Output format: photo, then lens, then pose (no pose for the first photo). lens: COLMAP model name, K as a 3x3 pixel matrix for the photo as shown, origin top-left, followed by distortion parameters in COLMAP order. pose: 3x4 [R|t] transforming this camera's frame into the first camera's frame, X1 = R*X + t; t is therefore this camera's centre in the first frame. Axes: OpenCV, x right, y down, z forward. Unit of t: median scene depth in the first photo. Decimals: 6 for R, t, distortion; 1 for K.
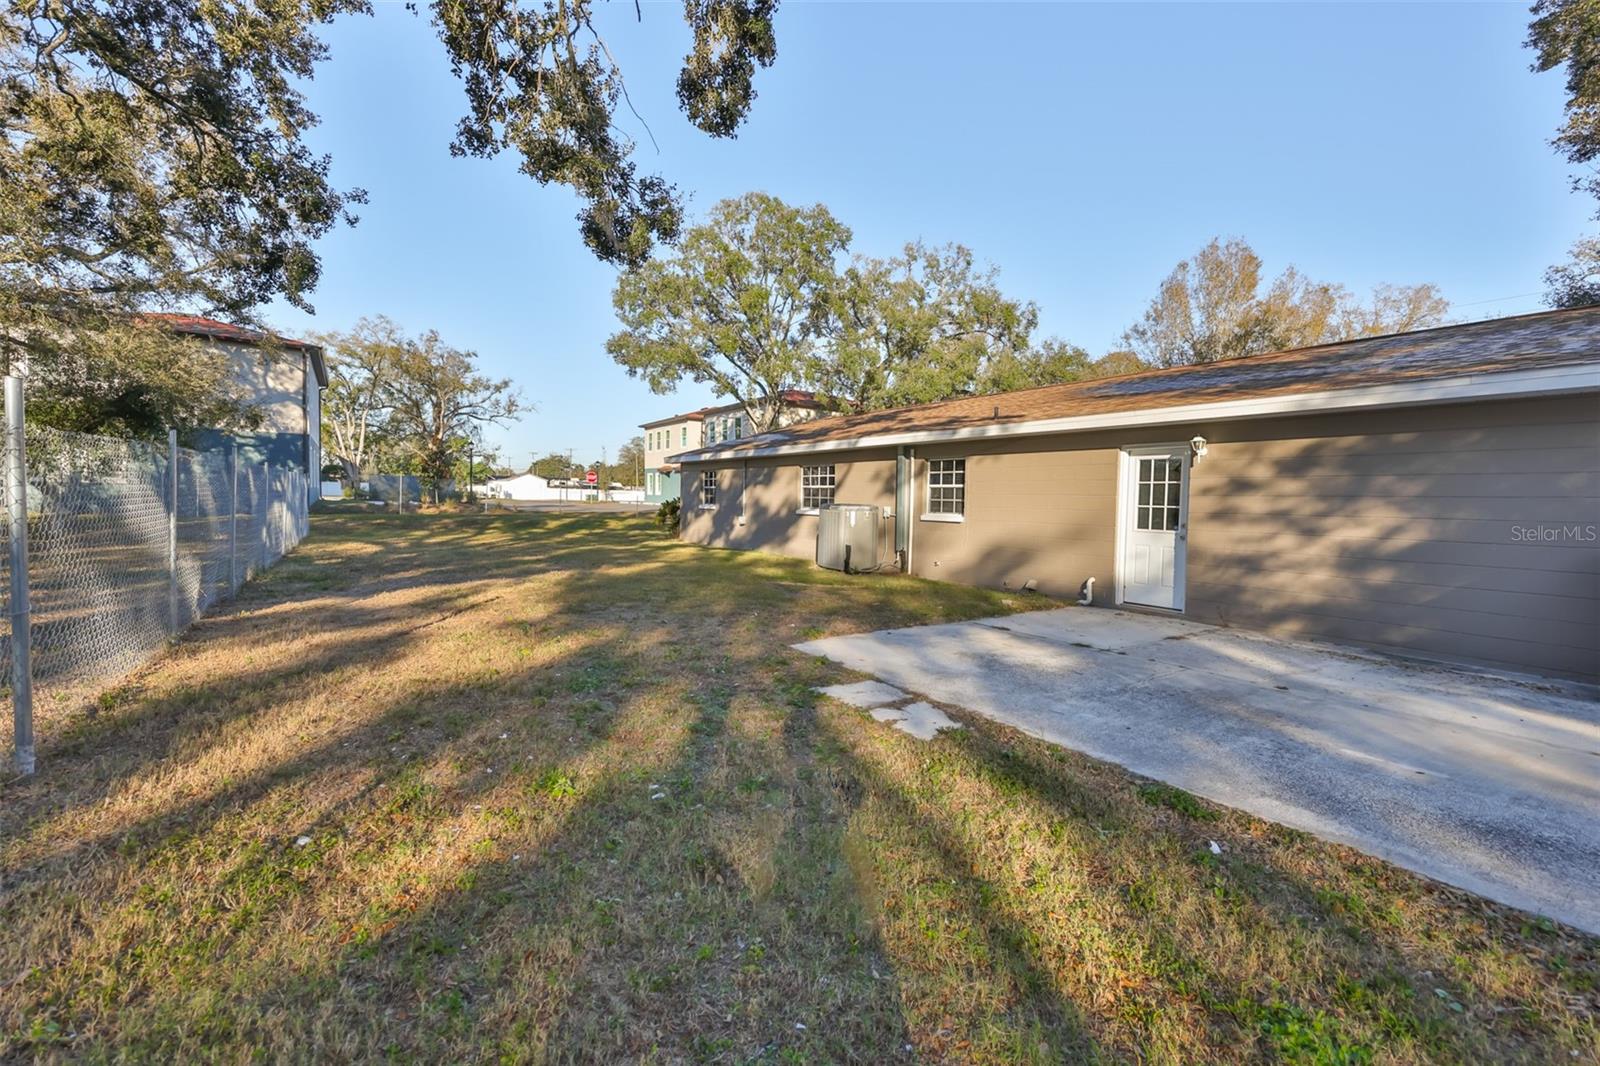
lens RADIAL K [[691.6, 0, 798.4], [0, 691.6, 535.5], [0, 0, 1]] dist [-0.005460, -0.000080]
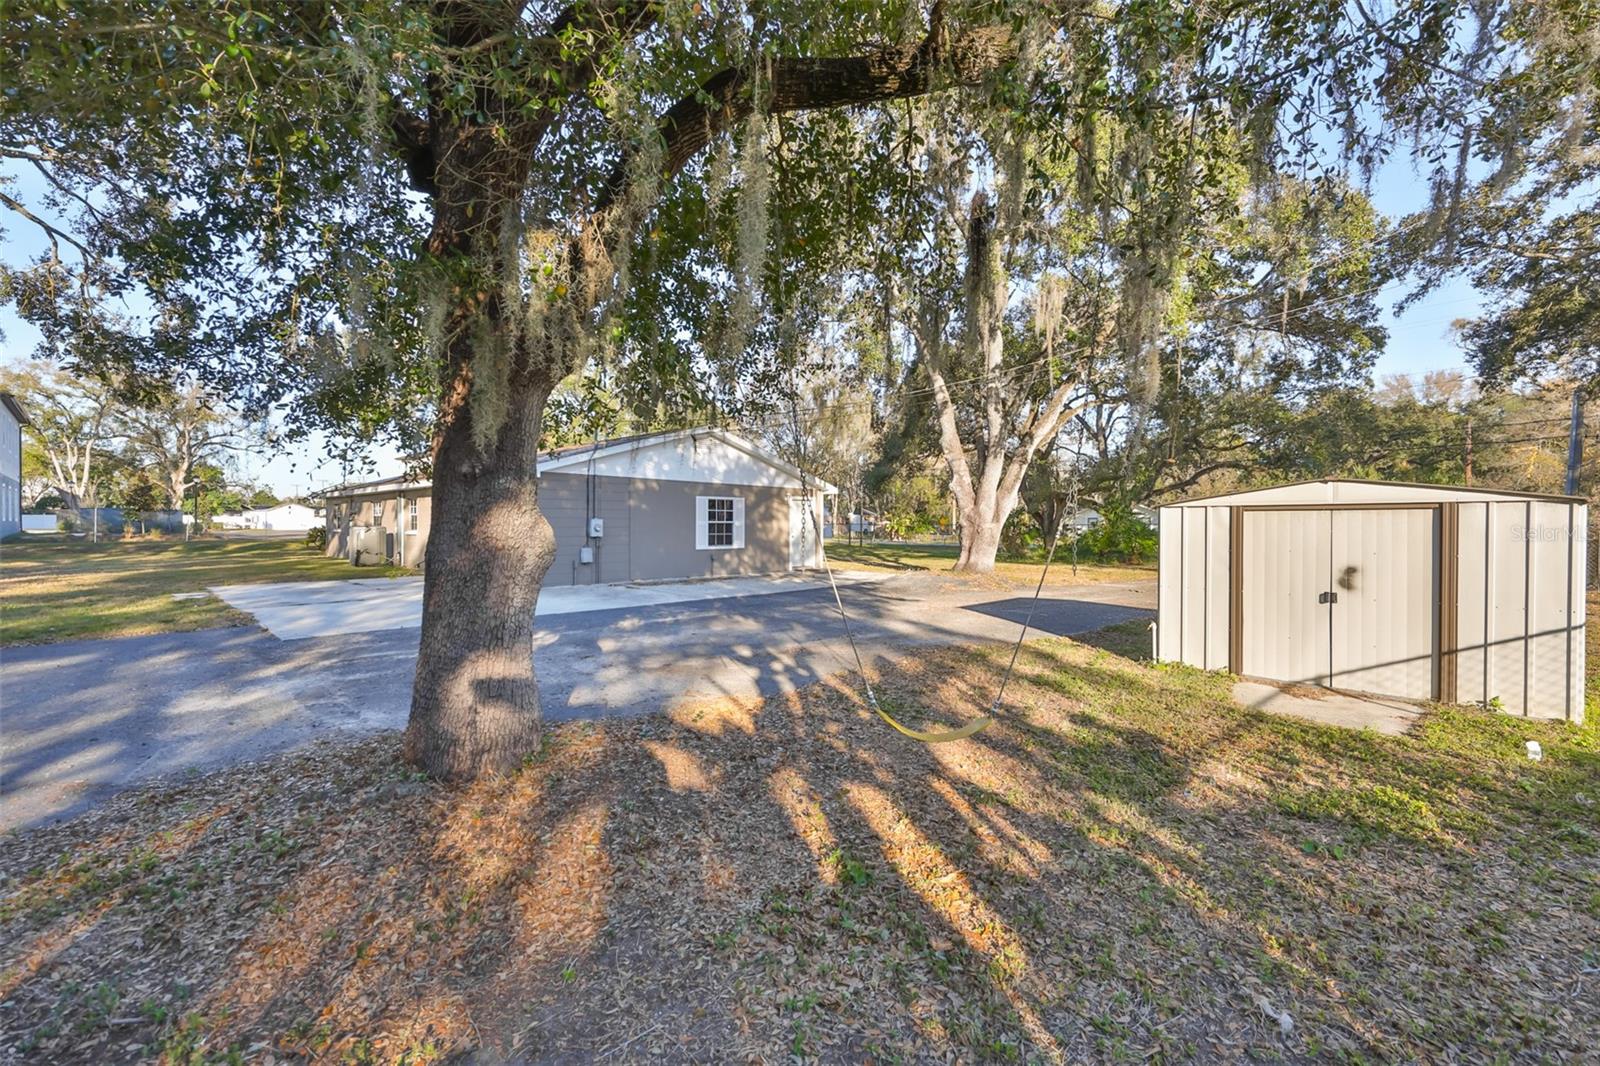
lens RADIAL K [[691.6, 0, 801.7], [0, 691.6, 530.8], [0, 0, 1]] dist [-0.005460, -0.000080]
pose [[0.975344, -0.017949, 0.219957, 0.128079], [0.027416, 0.998821, -0.040063, 0.011058], [-0.218979, 0.045106, 0.974686, -0.148578]]
